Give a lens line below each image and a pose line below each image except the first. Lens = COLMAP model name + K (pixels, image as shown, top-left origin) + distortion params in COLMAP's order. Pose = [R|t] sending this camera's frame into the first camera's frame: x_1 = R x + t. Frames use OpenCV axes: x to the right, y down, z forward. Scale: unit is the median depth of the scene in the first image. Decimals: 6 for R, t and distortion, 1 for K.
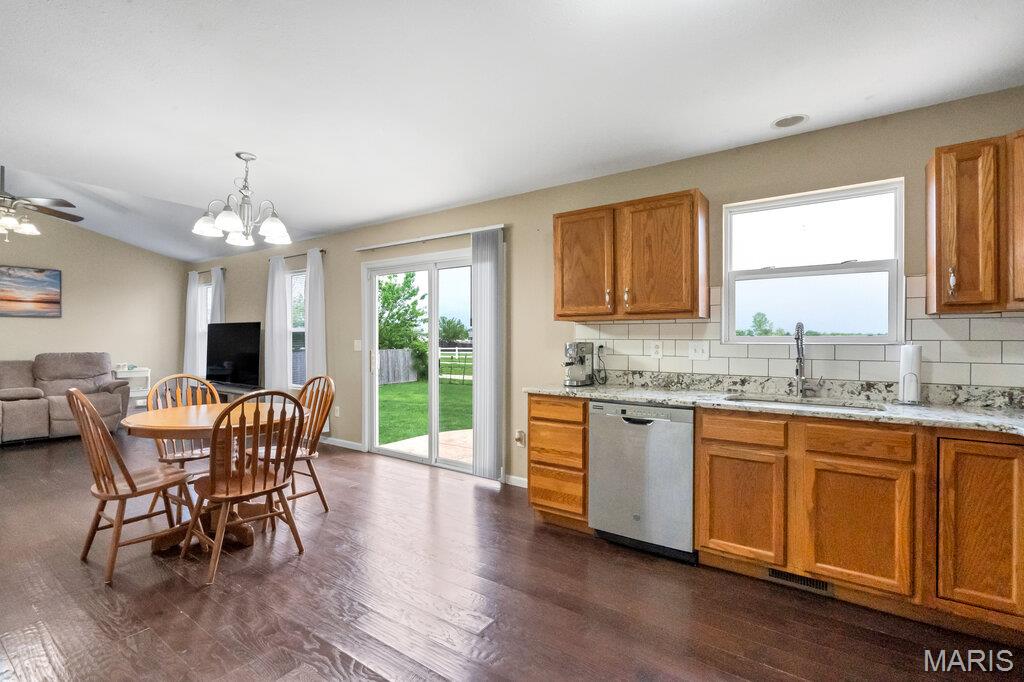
lens RADIAL K [[465.7, 0, 506.8], [0, 465.7, 343.9], [0, 0, 1]] dist [-0.002008, 0.000726]
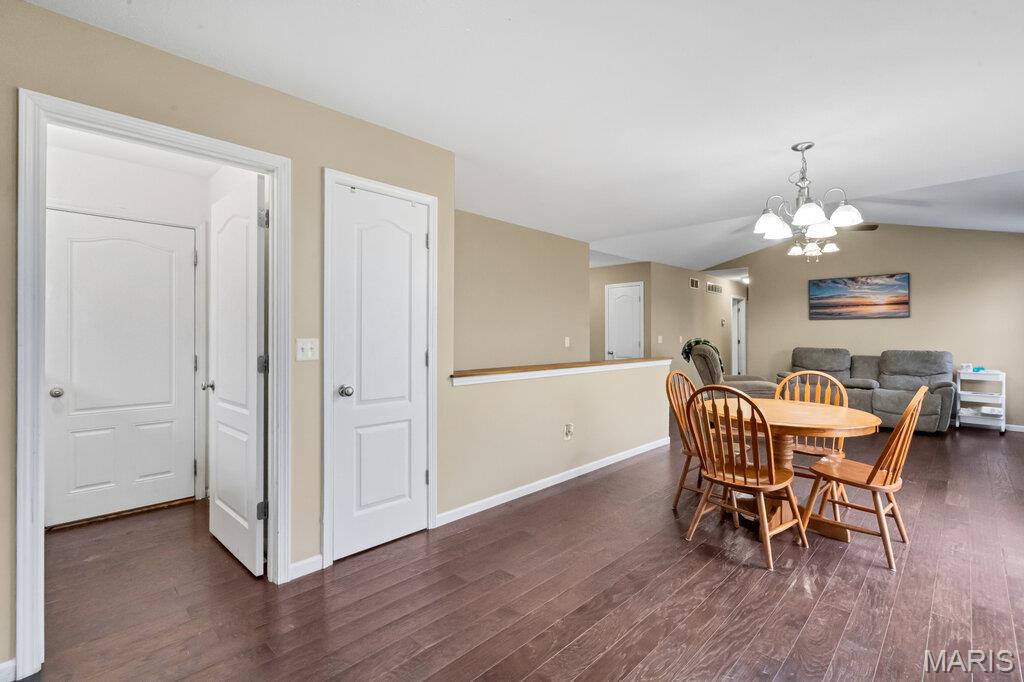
lens RADIAL K [[465.7, 0, 512.4], [0, 465.7, 334.1], [0, 0, 1]] dist [-0.002008, 0.000726]
pose [[-0.157678, -0.009800, -0.987442, 0.798375], [-0.008234, 0.999929, -0.008609, -0.005187], [0.987456, 0.006774, -0.157747, 0.950003]]
